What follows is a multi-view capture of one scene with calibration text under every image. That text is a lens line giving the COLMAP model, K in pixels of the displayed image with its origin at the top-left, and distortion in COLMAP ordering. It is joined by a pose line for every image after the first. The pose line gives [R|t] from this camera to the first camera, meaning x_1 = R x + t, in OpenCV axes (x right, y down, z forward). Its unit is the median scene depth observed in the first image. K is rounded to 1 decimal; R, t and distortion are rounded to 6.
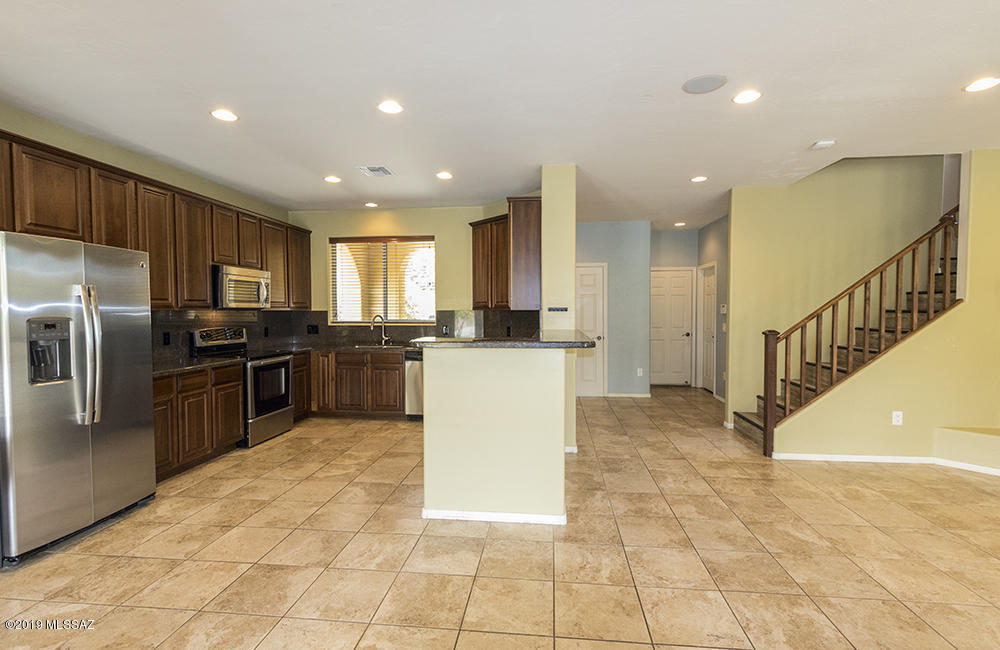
lens RADIAL K [[464.1, 0, 505.0], [0, 464.1, 327.1], [0, 0, 1]] dist [0.009501, -0.003789]
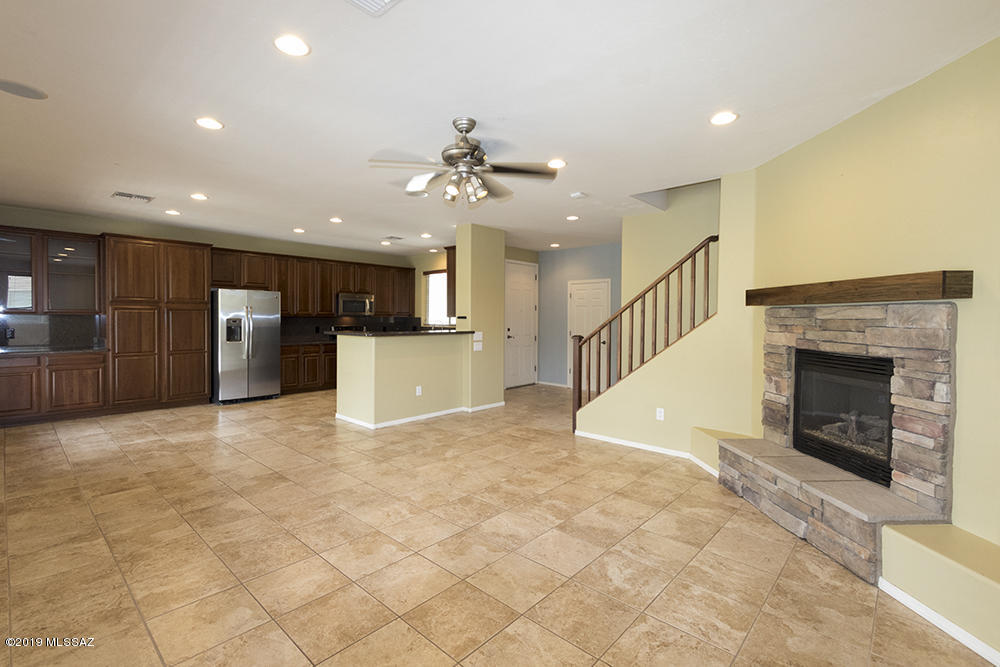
lens RADIAL K [[456.2, 0, 500.2], [0, 456.2, 325.2], [0, 0, 1]] dist [0.007339, -0.002649]
pose [[0.803934, 0.019918, -0.594385, 1.190543], [-0.031901, 0.999444, -0.009656, -0.001871], [0.593862, 0.026724, 0.804123, -0.153507]]
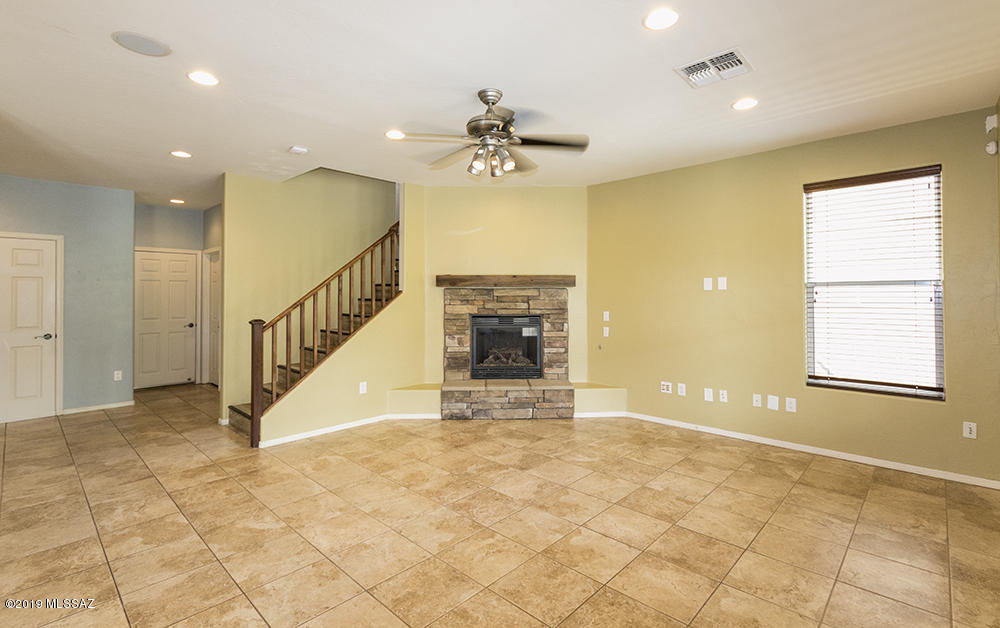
lens RADIAL K [[457.2, 0, 503.4], [0, 457.2, 287.9], [0, 0, 1]] dist [0.003541, -0.001769]
pose [[0.605881, 0.014303, 0.795427, 0.109320], [0.028521, 0.998805, -0.039685, -0.007365], [-0.795044, 0.046730, 0.604749, -0.026427]]
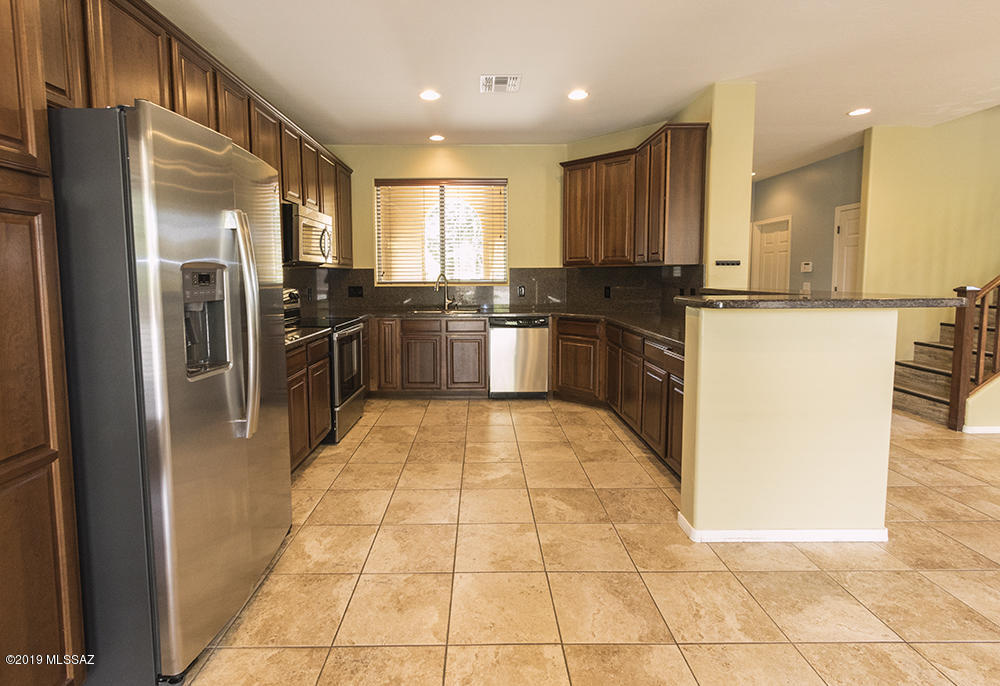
lens RADIAL K [[471.6, 0, 486.2], [0, 471.6, 311.7], [0, 0, 1]] dist [0.002960, -0.000183]
pose [[0.993999, -0.011073, 0.108831, -0.428329], [0.006624, 0.999131, 0.041158, 0.011735], [-0.109192, -0.040190, 0.993208, 0.230149]]
